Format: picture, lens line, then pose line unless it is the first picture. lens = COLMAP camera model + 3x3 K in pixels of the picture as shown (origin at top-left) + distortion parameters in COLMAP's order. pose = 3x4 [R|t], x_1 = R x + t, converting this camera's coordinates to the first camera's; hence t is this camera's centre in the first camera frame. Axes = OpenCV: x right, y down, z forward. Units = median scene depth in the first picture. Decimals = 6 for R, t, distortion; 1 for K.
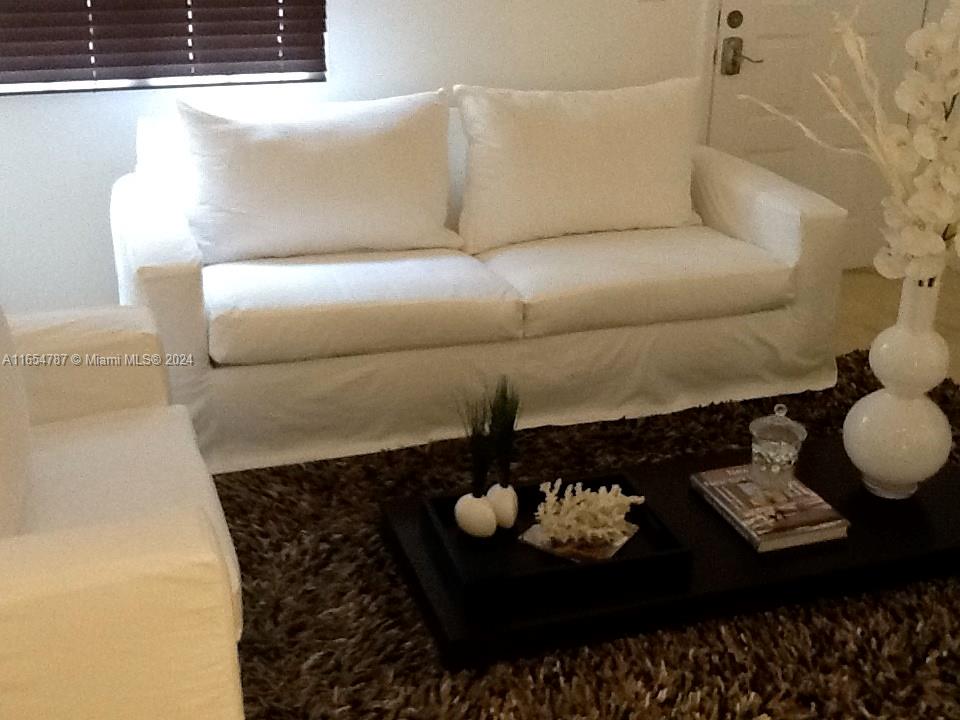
lens RADIAL K [[1205.9, 0, 480.0], [0, 1205.9, 360.0], [0, 0, 1]] dist [-0.005188, -0.004836]
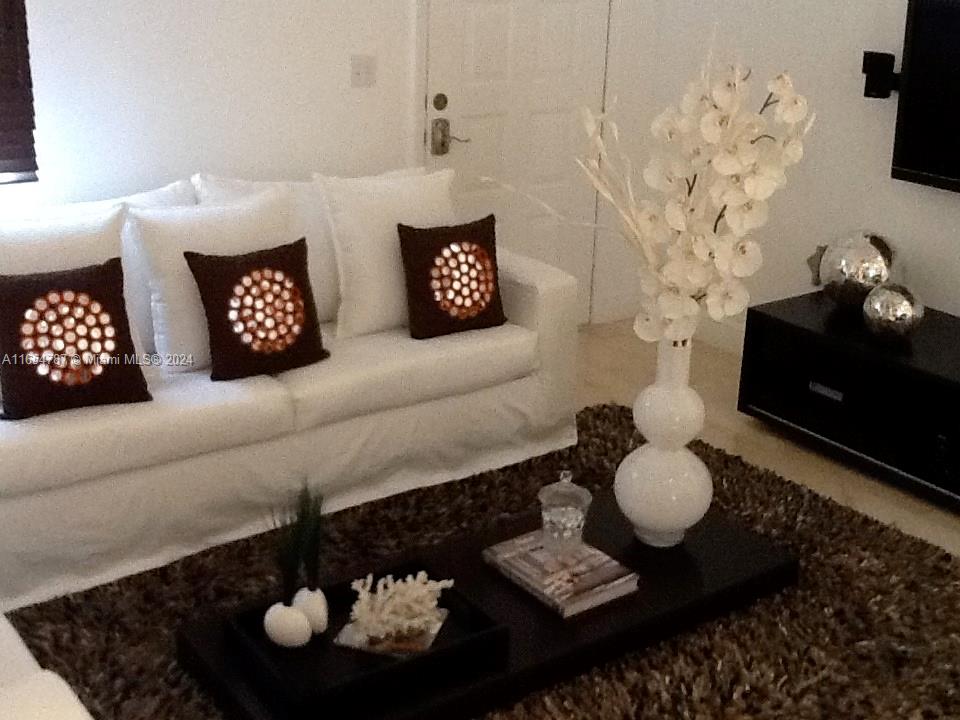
lens RADIAL K [[1194.5, 0, 480.0], [0, 1194.5, 360.0], [0, 0, 1]] dist [0.104036, -0.509155]
pose [[0.952569, -0.091591, 0.290212, -0.112418], [0.107522, 0.993422, -0.039399, -0.026009], [-0.284694, 0.068734, 0.956151, 0.027187]]
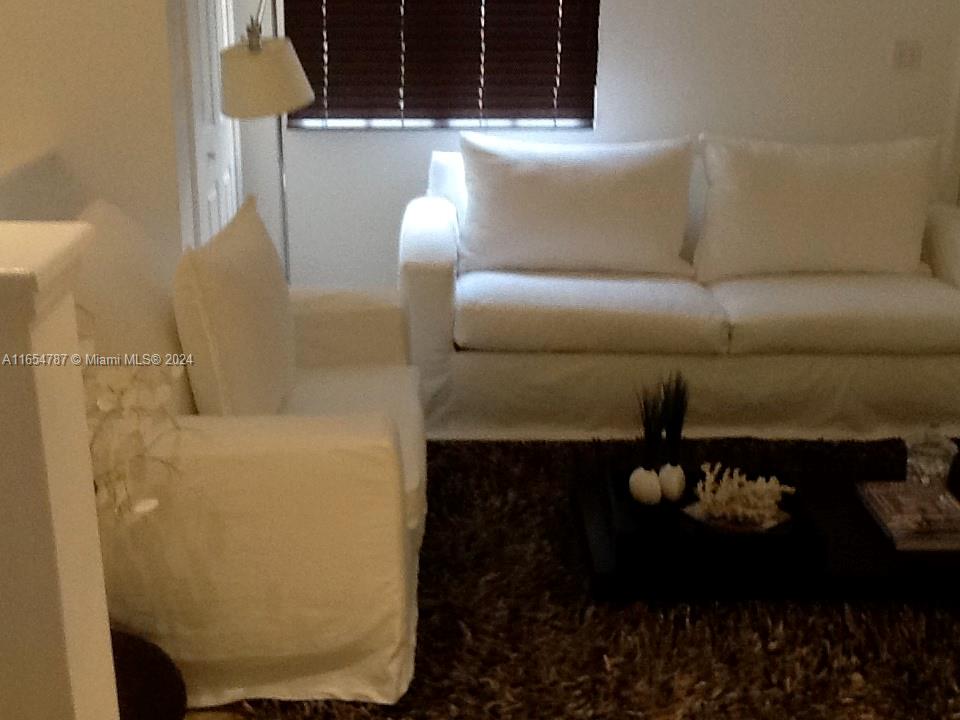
lens RADIAL K [[1205.9, 0, 480.0], [0, 1205.9, 360.0], [0, 0, 1]] dist [-0.005188, -0.004836]
pose [[0.956462, 0.088870, -0.277998, 0.153788], [-0.105459, 0.993393, -0.045269, 0.074872], [0.272138, 0.072615, 0.959514, -0.176351]]
